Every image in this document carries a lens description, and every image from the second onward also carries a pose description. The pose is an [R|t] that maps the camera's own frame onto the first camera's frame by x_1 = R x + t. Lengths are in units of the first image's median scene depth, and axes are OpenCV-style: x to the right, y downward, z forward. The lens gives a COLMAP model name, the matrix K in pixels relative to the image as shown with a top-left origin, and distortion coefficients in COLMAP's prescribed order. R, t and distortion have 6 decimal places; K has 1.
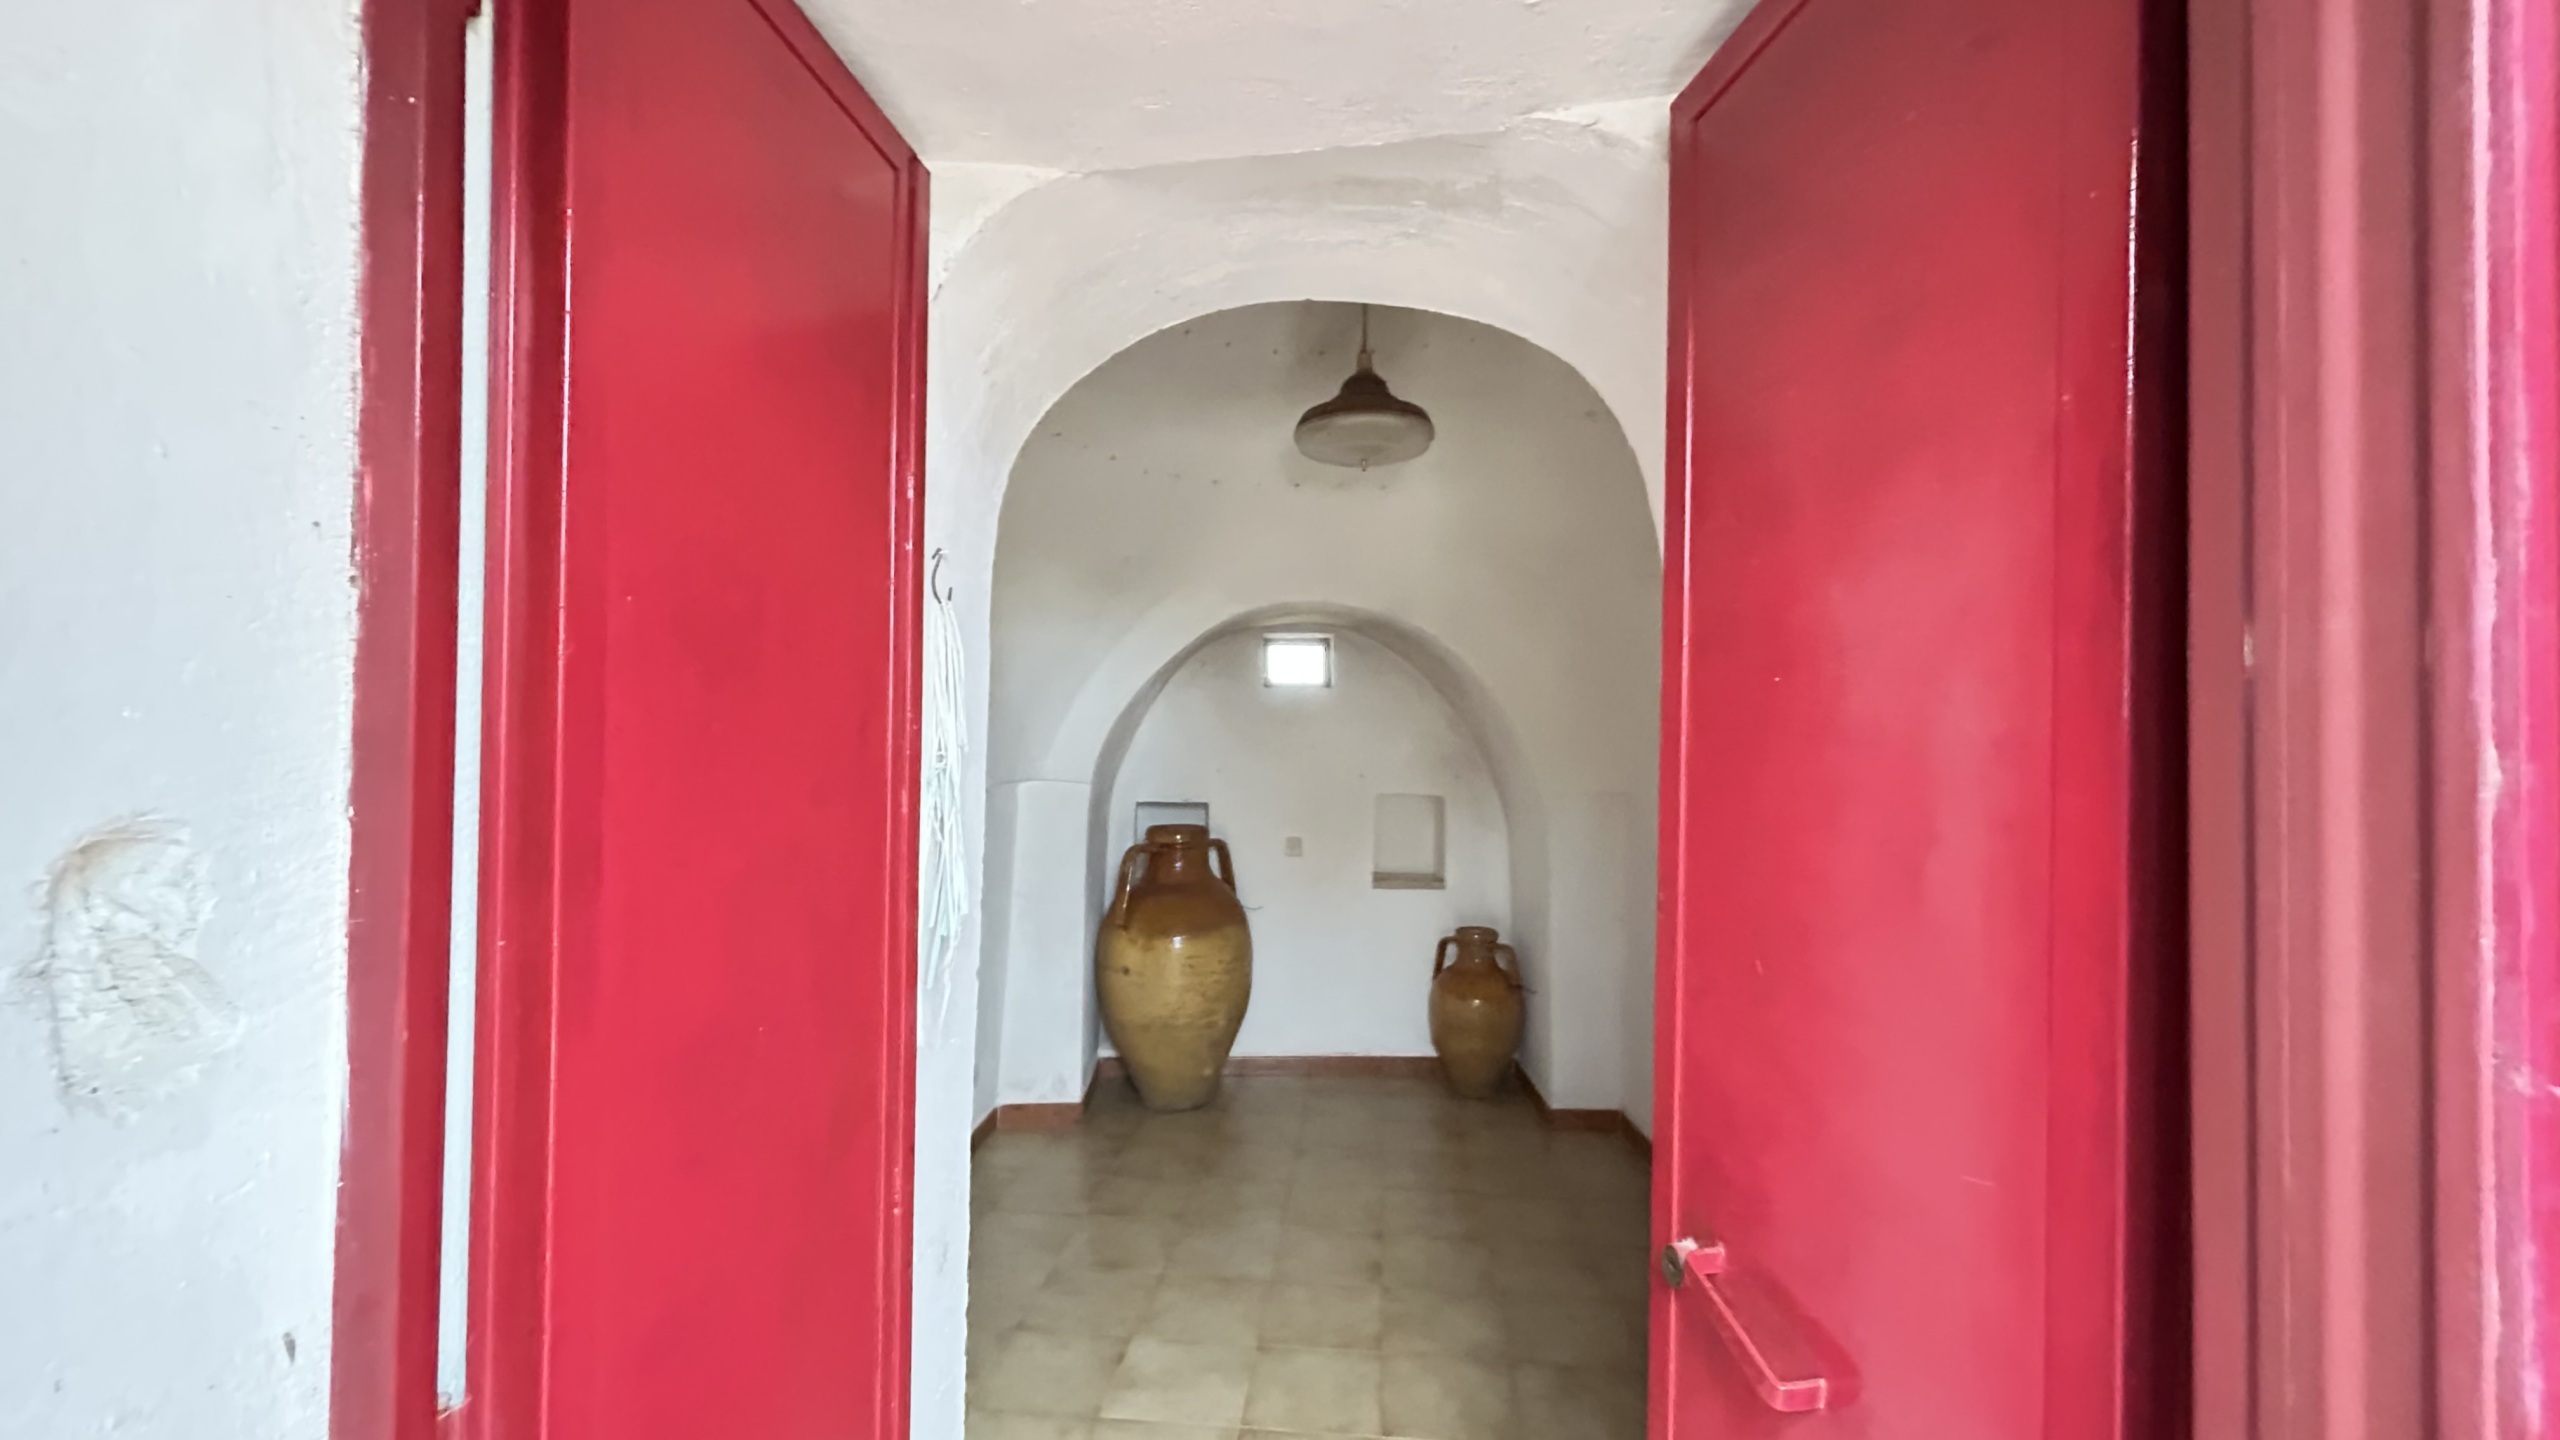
lens RADIAL K [[1024.5, 0, 1280.0], [0, 1024.5, 720.0], [0, 0, 1]] dist [-0.002161, -0.000014]
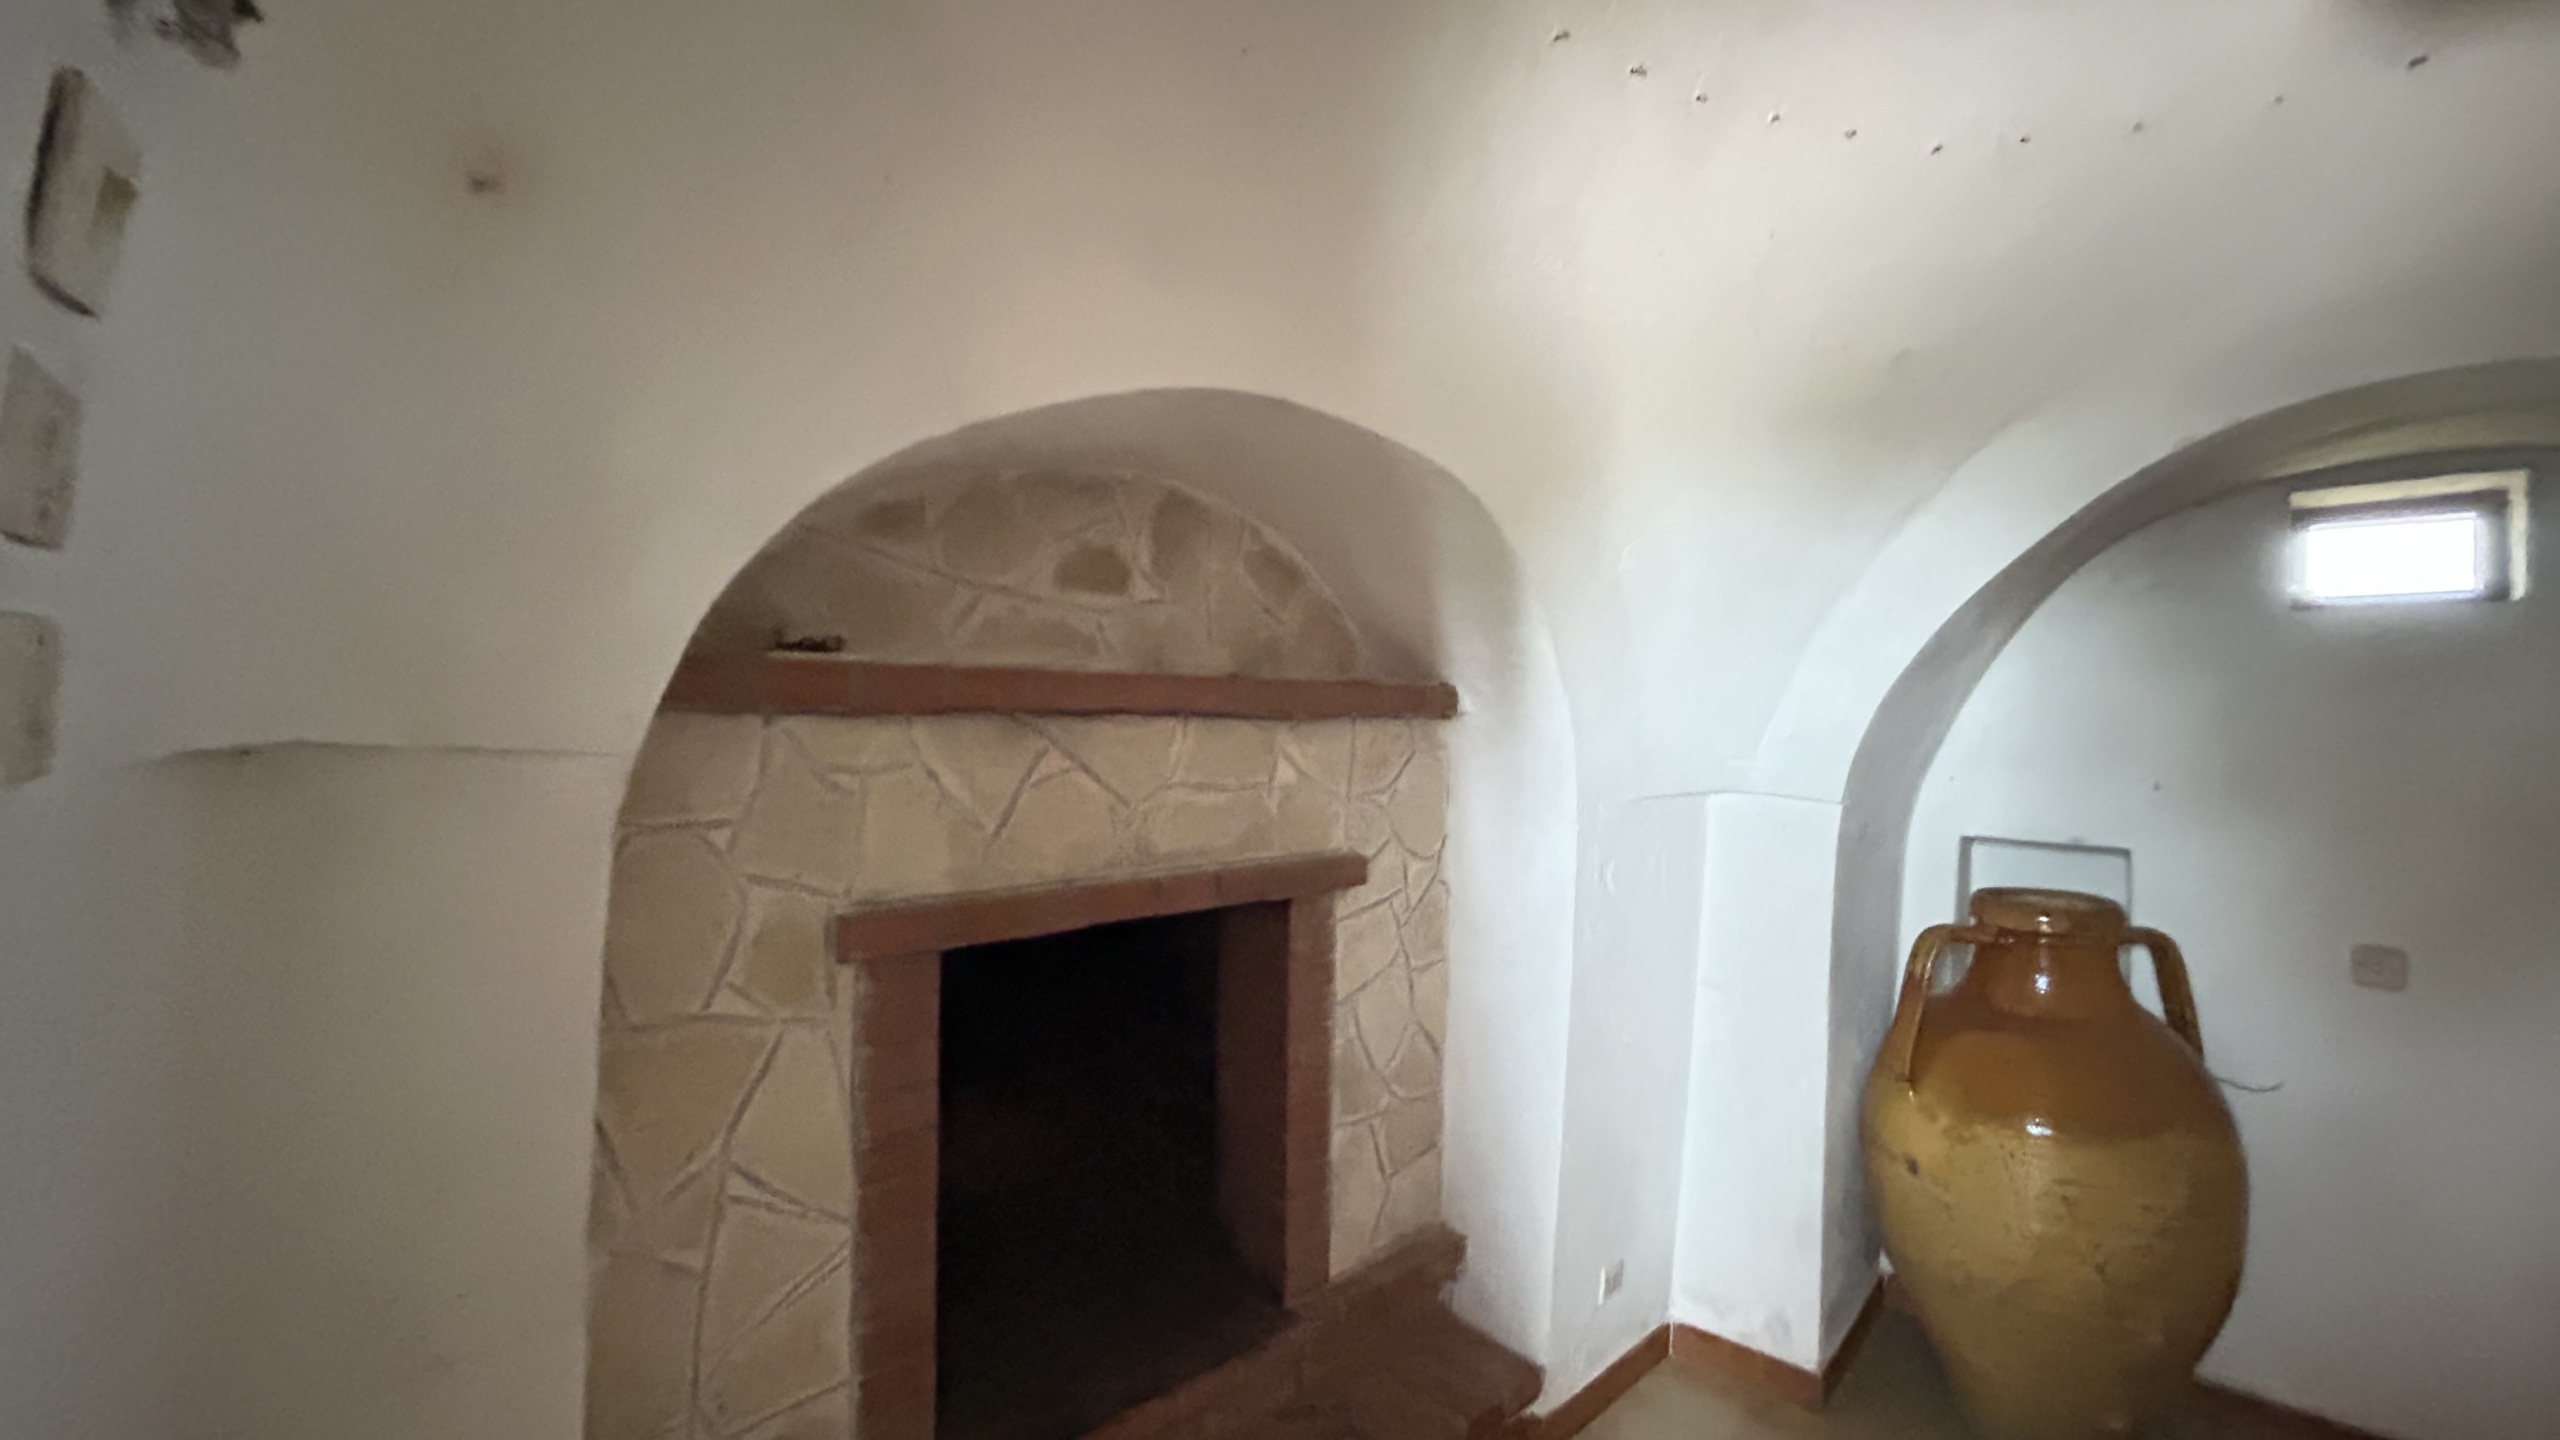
lens RADIAL K [[1024.5, 0, 1280.0], [0, 1024.5, 720.0], [0, 0, 1]] dist [-0.002161, -0.000014]
pose [[0.702175, 0.008625, -0.711952, -0.007252], [0.009191, 0.999734, 0.021177, 0.003834], [0.711945, -0.021413, 0.701909, 0.389034]]
